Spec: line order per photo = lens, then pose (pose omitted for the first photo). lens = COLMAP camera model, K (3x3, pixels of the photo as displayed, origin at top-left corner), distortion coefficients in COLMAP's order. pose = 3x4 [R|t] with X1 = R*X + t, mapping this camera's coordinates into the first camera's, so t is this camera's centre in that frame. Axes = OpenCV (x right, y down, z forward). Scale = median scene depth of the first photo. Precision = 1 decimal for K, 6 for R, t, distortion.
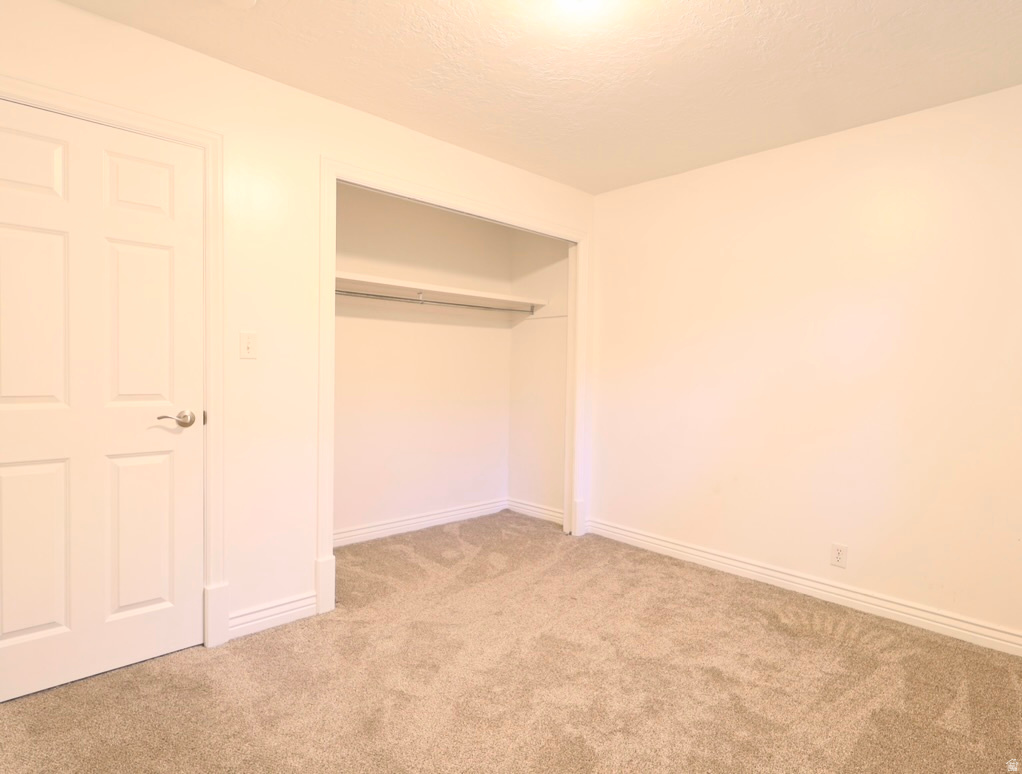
lens RADIAL K [[564.3, 0, 507.5], [0, 564.3, 386.7], [0, 0, 1]] dist [0.000088, 0.001338]
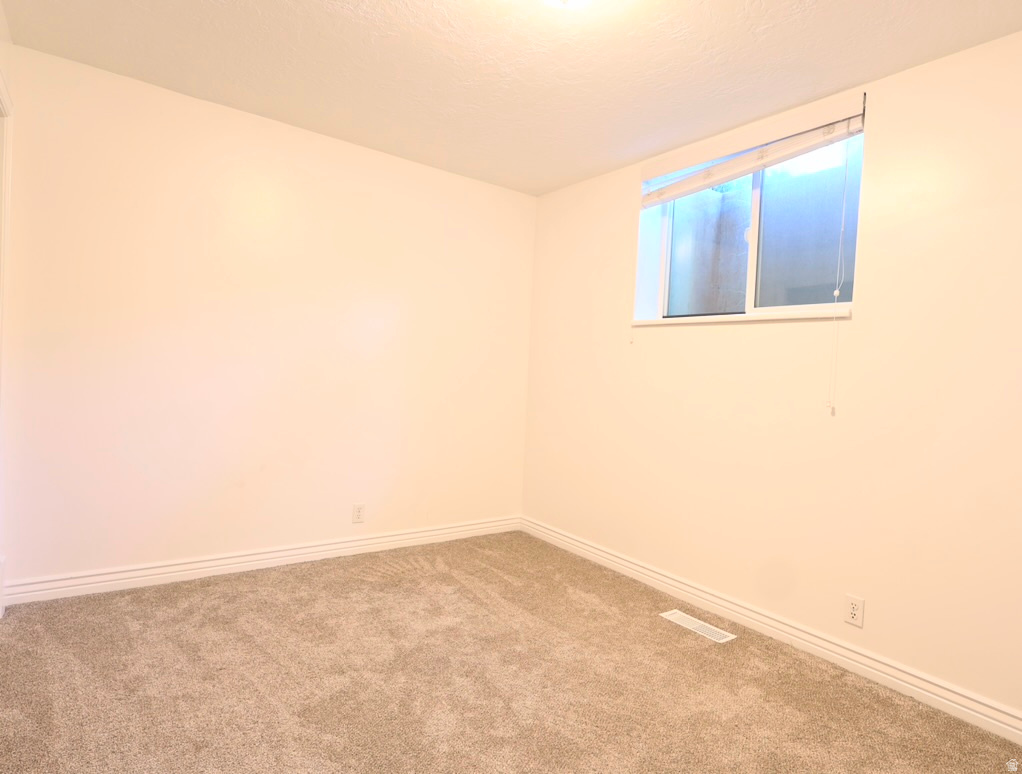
lens RADIAL K [[564.3, 0, 507.5], [0, 564.3, 386.7], [0, 0, 1]] dist [0.000088, 0.001338]
pose [[0.134690, -0.048757, 0.989688, -0.576406], [-0.024239, 0.998328, 0.052482, -0.038463], [-0.990591, -0.031058, 0.133283, 0.591289]]
